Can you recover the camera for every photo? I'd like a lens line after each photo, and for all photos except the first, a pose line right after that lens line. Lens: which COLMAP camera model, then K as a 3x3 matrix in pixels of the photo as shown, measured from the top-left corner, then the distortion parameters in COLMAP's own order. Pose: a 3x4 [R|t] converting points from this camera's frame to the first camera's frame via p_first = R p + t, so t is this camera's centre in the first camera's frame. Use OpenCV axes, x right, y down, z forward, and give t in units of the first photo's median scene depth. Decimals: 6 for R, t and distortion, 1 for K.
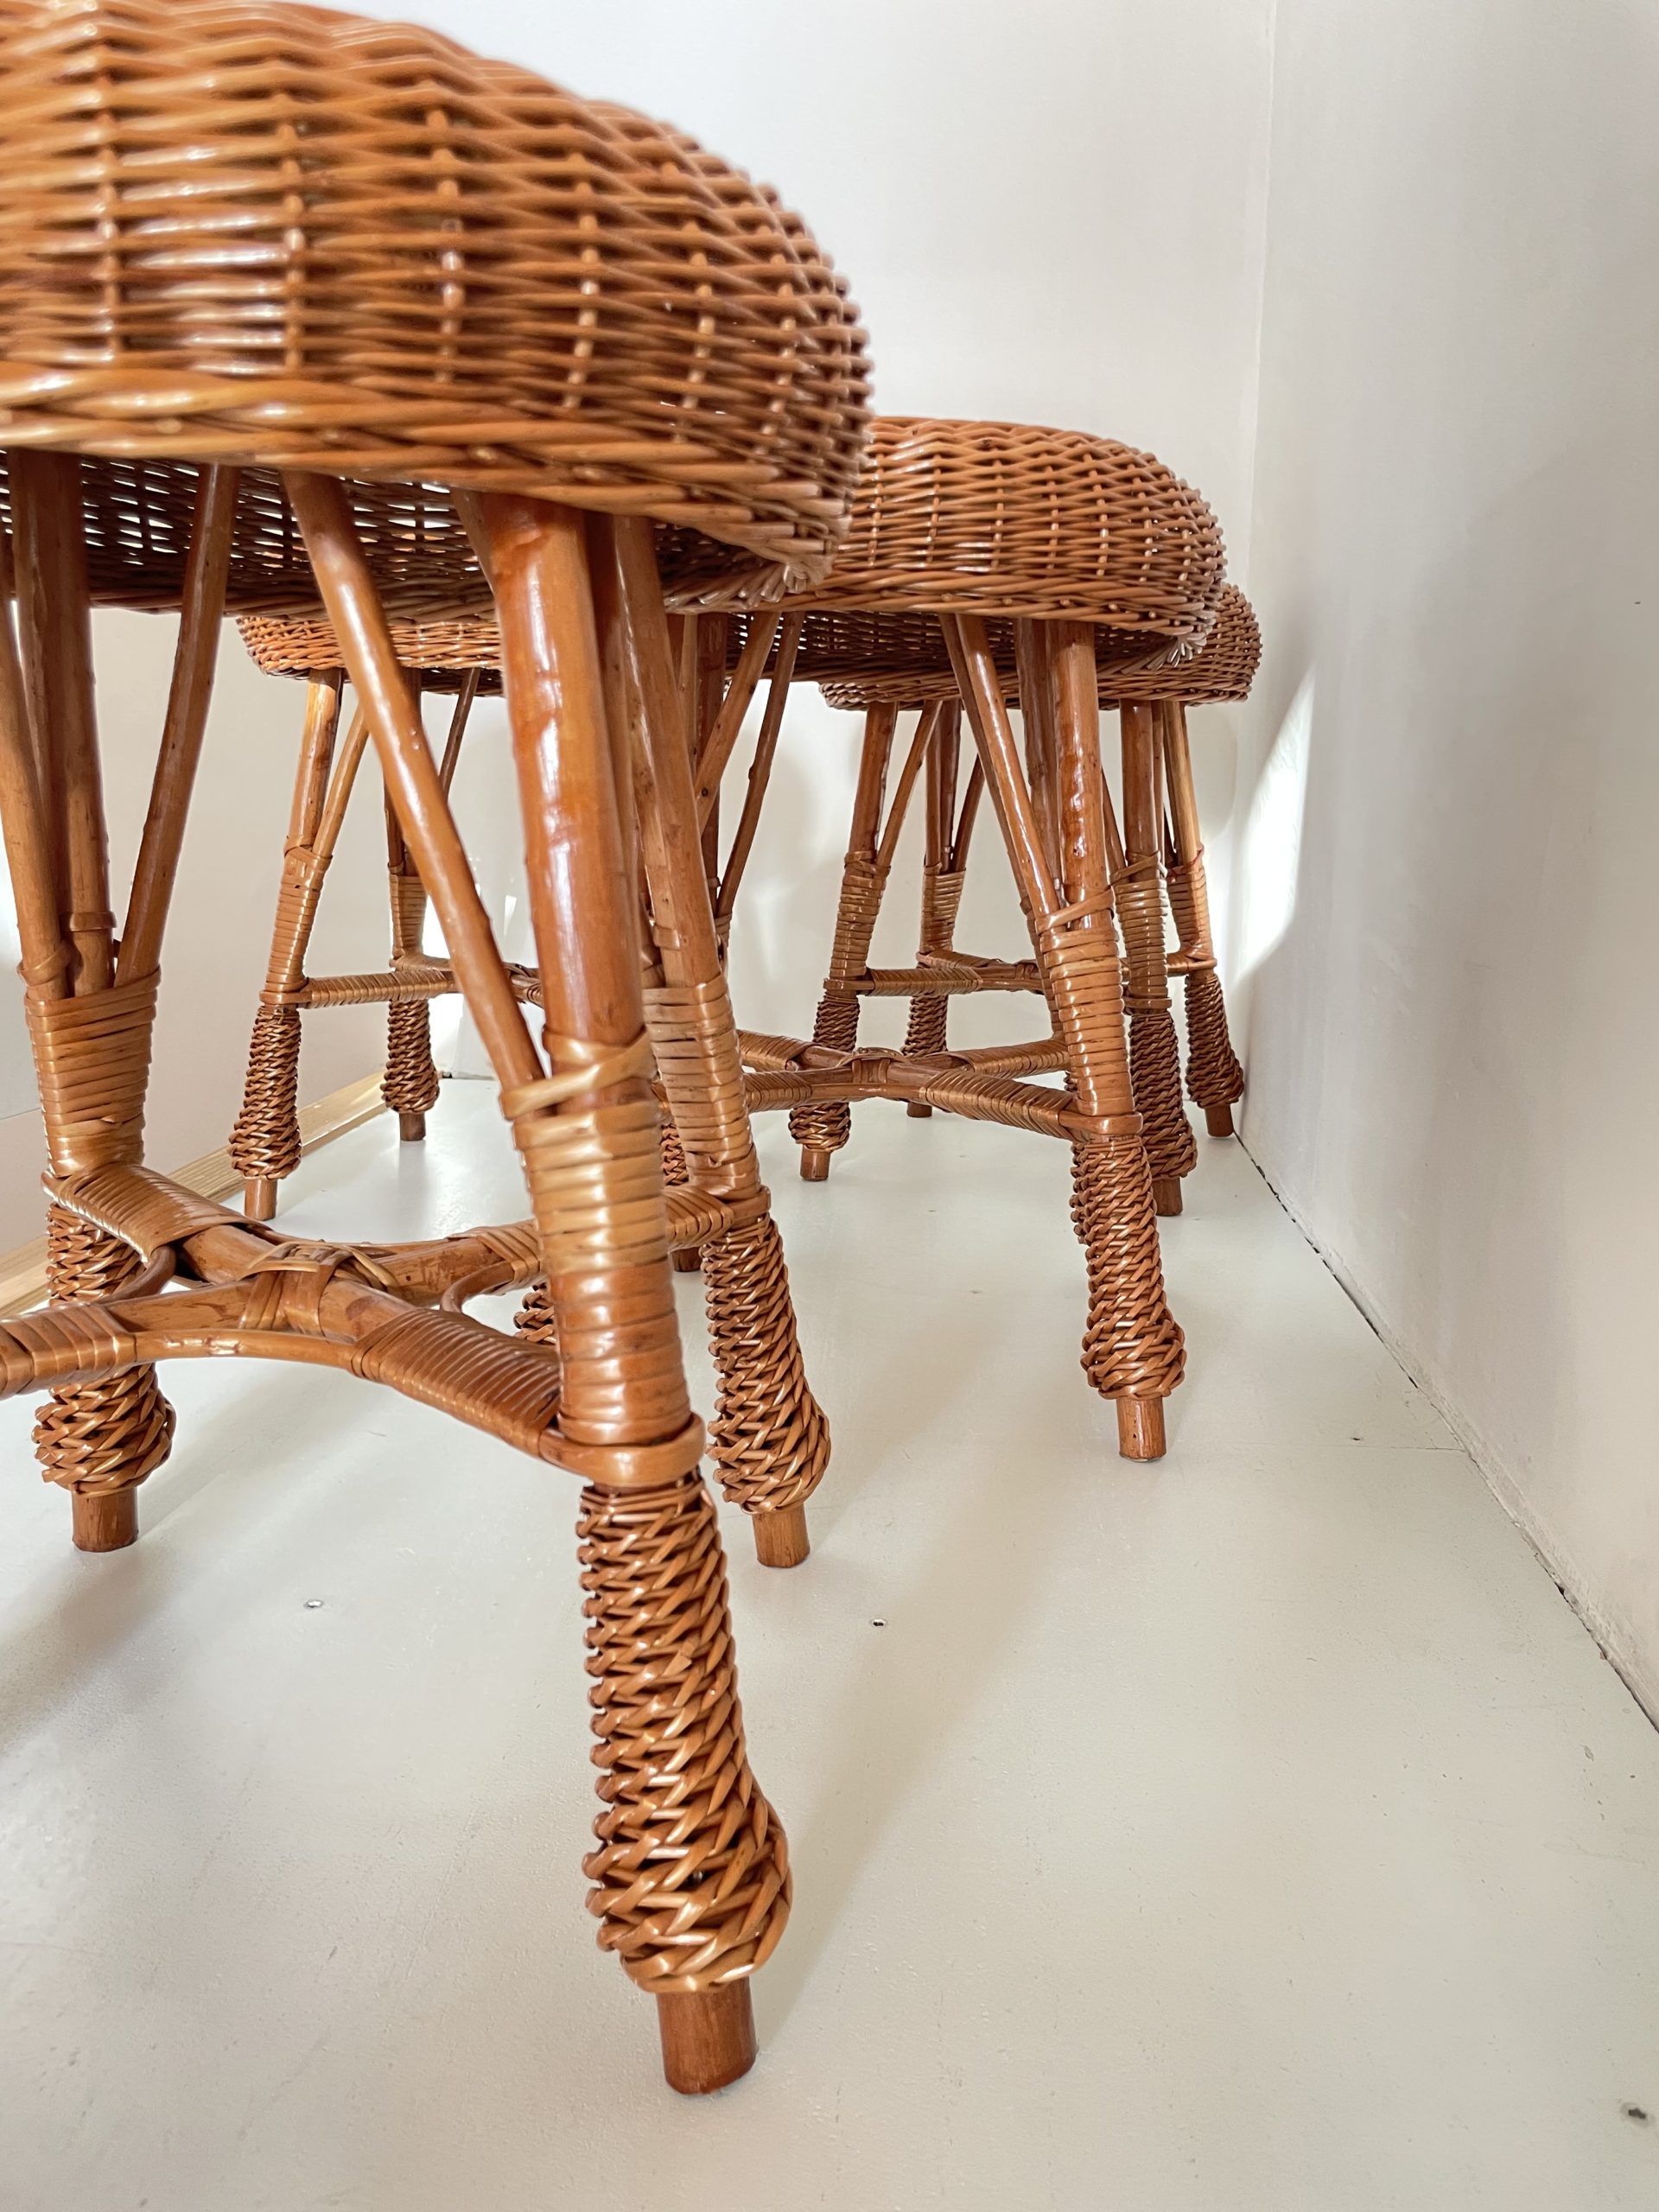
lens RADIAL K [[1601.1, 0, 858.2], [0, 1601.1, 1105.4], [0, 0, 1]] dist [0.077333, -0.115372]
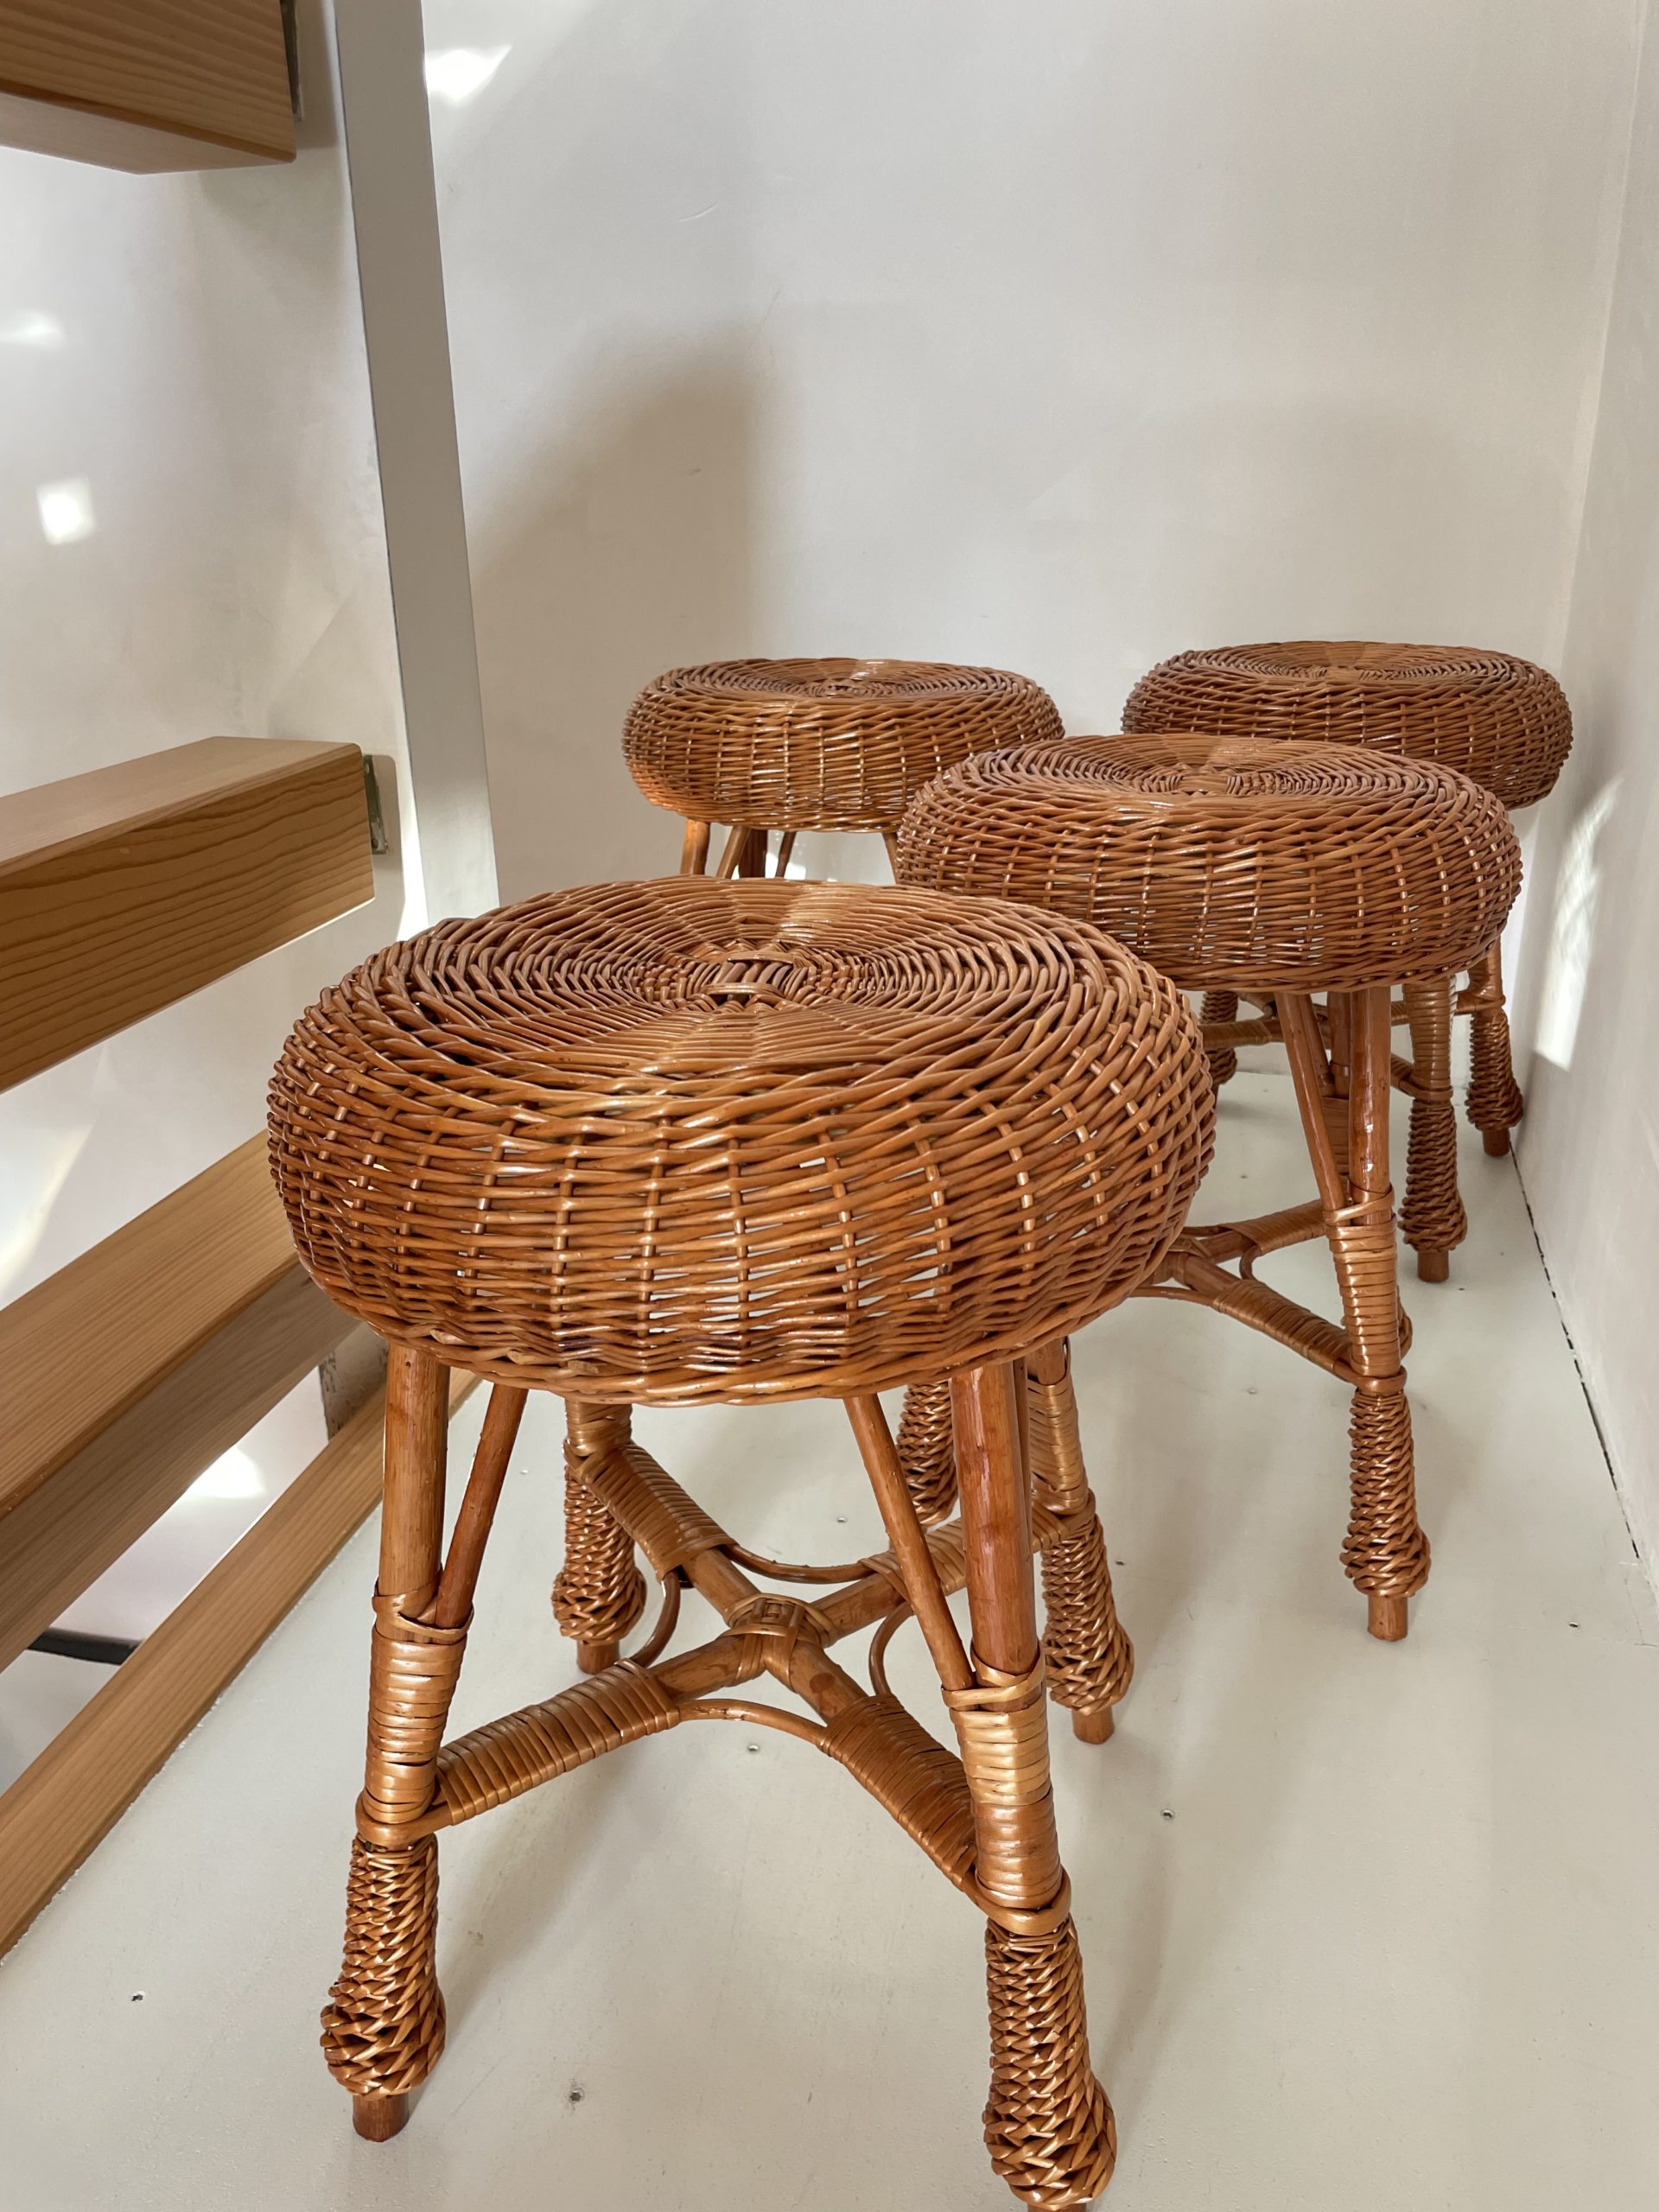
lens RADIAL K [[1601.1, 0, 858.2], [0, 1601.1, 1105.4], [0, 0, 1]] dist [0.077333, -0.115372]
pose [[0.986466, 0.036642, -0.159817, -0.047674], [-0.004556, 0.980459, 0.196672, -0.501882], [0.163900, -0.193283, 0.967356, -0.219928]]
